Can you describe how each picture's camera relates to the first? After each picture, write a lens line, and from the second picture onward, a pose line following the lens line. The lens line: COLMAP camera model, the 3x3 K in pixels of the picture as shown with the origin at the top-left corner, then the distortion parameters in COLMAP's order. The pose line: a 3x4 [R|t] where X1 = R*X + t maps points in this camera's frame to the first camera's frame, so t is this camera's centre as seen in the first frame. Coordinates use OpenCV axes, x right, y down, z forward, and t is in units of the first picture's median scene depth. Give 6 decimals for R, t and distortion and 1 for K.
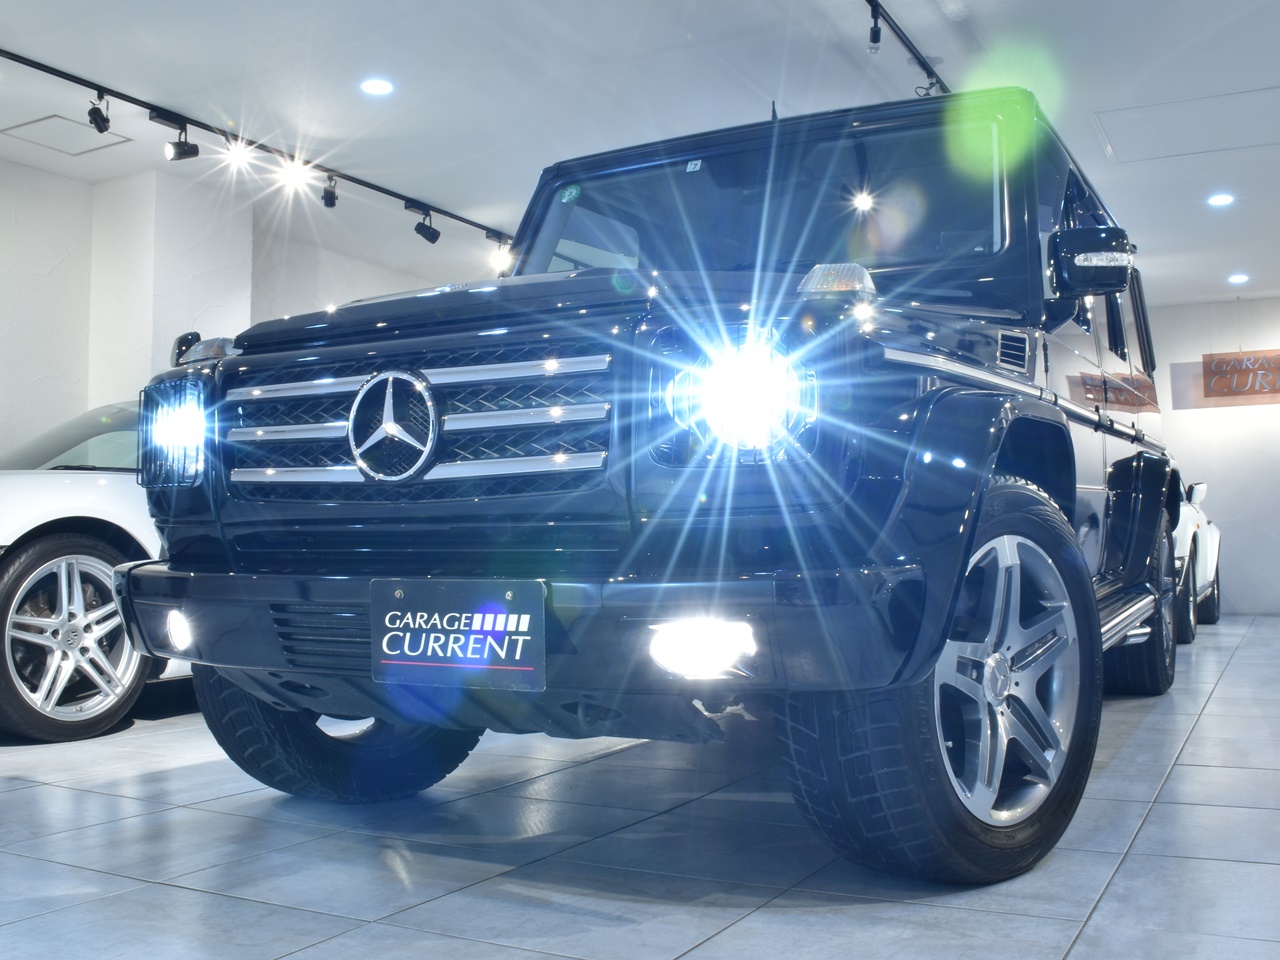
lens RADIAL K [[1252.8, 0, 641.3], [0, 1252.8, 474.6], [0, 0, 1]] dist [-0.091105, 0.000000]
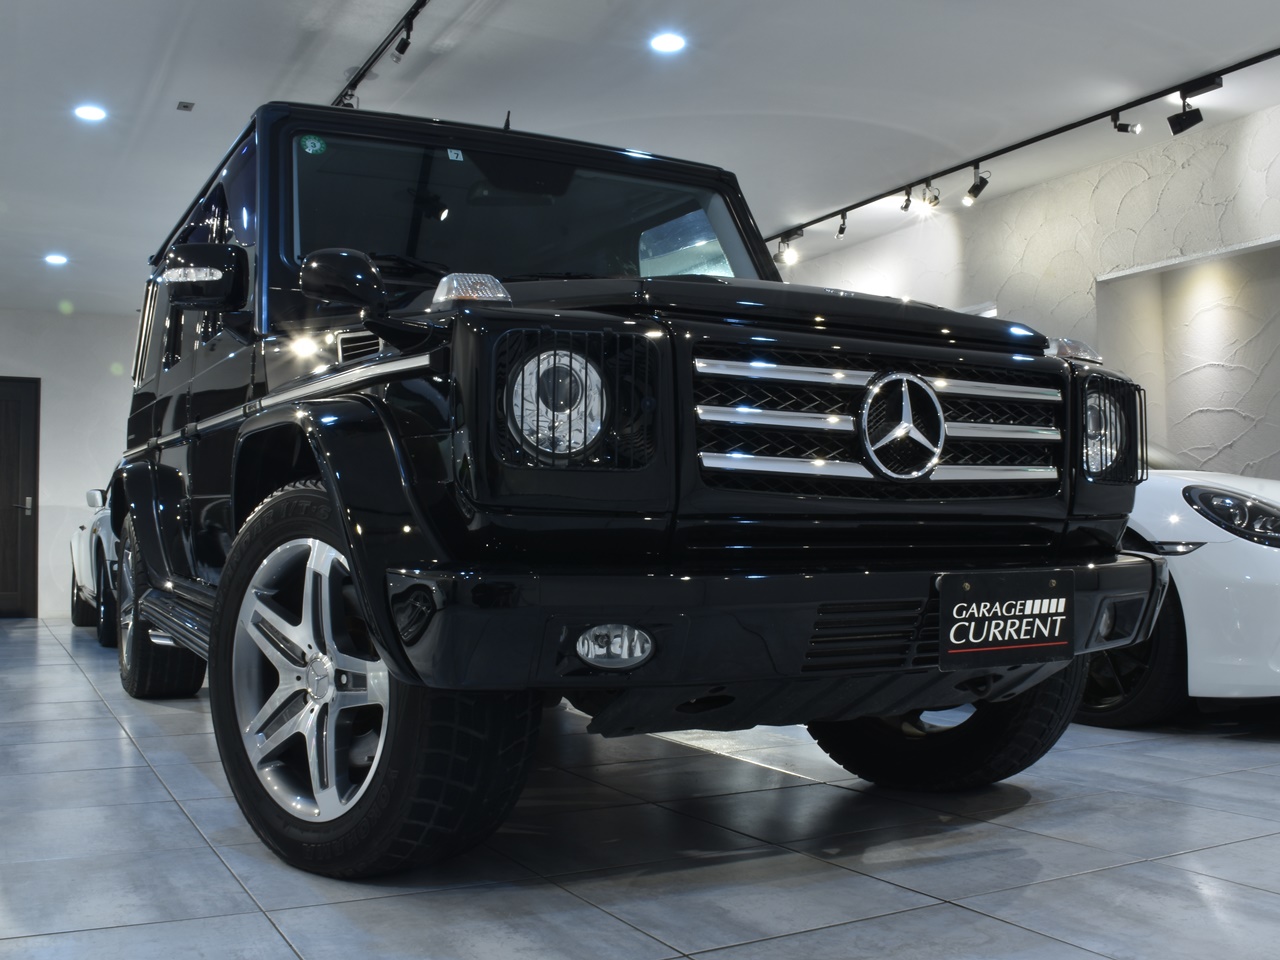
lens RADIAL K [[1252.8, 0, 641.3], [0, 1252.8, 484.6], [0, 0, 1]] dist [-0.091105, 0.000000]
pose [[0.540150, 0.044636, 0.840384, -1.258002], [-0.041046, 0.998801, -0.026668, 0.048634], [-0.840567, -0.020090, 0.541334, 0.663578]]
